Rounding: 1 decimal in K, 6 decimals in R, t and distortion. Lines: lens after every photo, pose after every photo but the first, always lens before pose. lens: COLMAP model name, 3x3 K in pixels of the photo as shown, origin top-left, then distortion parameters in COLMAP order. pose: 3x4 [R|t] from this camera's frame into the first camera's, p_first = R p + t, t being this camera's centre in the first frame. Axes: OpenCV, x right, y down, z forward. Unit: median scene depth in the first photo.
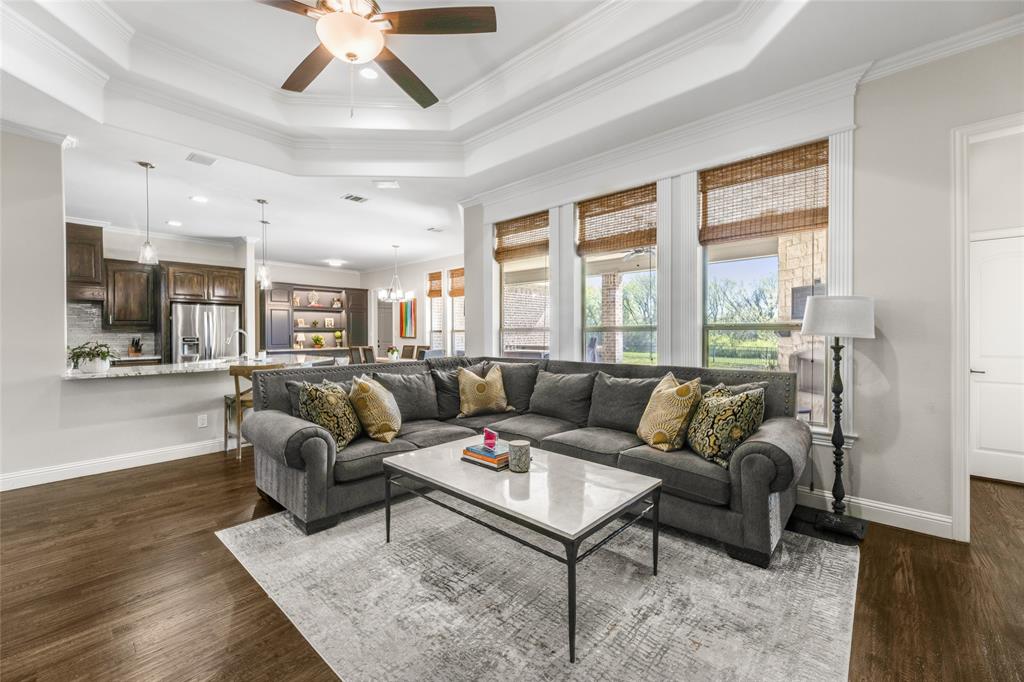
lens RADIAL K [[407.8, 0, 506.5], [0, 407.8, 337.0], [0, 0, 1]] dist [0.002016, 0.000161]
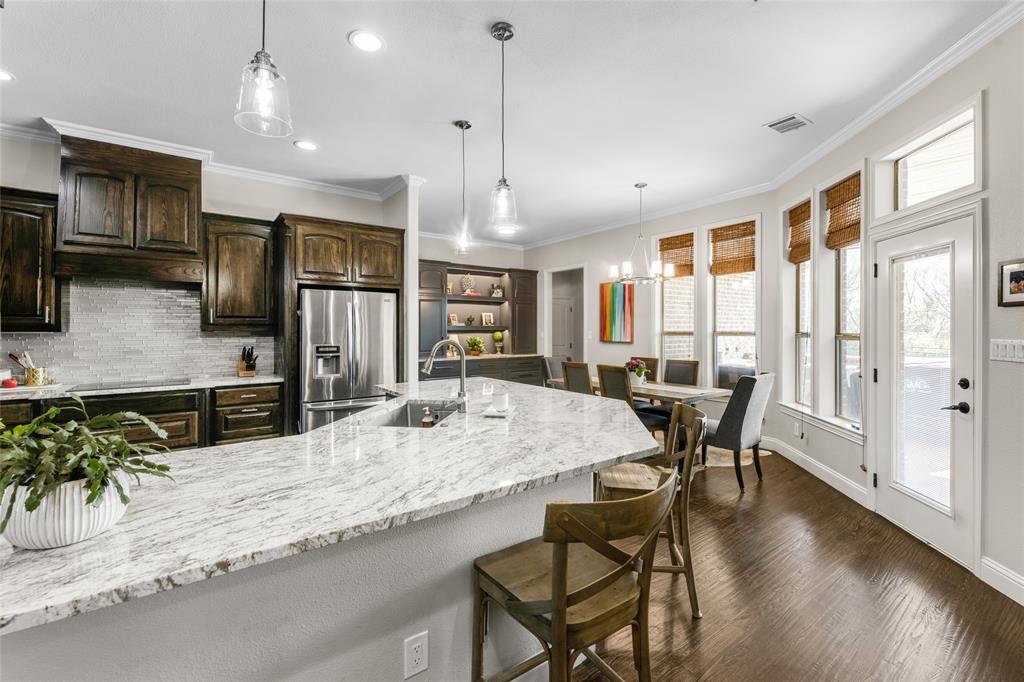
lens RADIAL K [[433.7, 0, 506.3], [0, 433.7, 329.0], [0, 0, 1]] dist [0.001260, 0.000321]
pose [[0.977161, 0.003447, -0.212473, -0.389359], [-0.005320, 0.999952, -0.008243, -0.019144], [0.212434, 0.009185, 0.977132, 0.444856]]
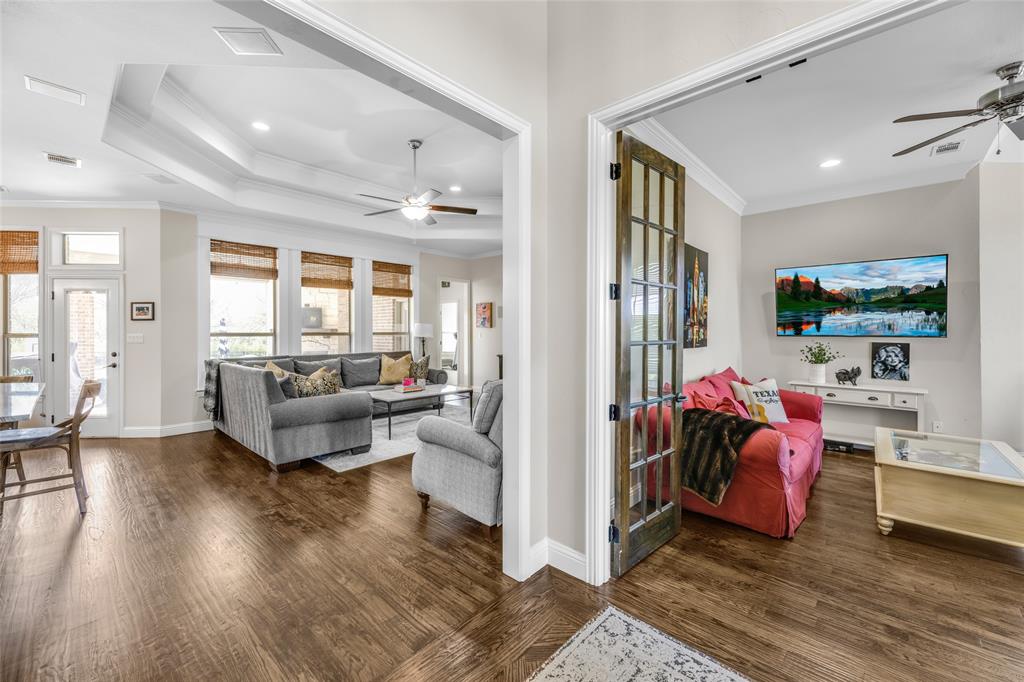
lens RADIAL K [[408.9, 0, 508.6], [0, 408.9, 331.2], [0, 0, 1]] dist [-0.000446, 0.000072]
pose [[0.011866, 0.004724, 0.999918, -0.850133], [0.011351, 0.999924, -0.004859, -0.009508], [-0.999865, 0.011407, 0.011811, 0.136043]]
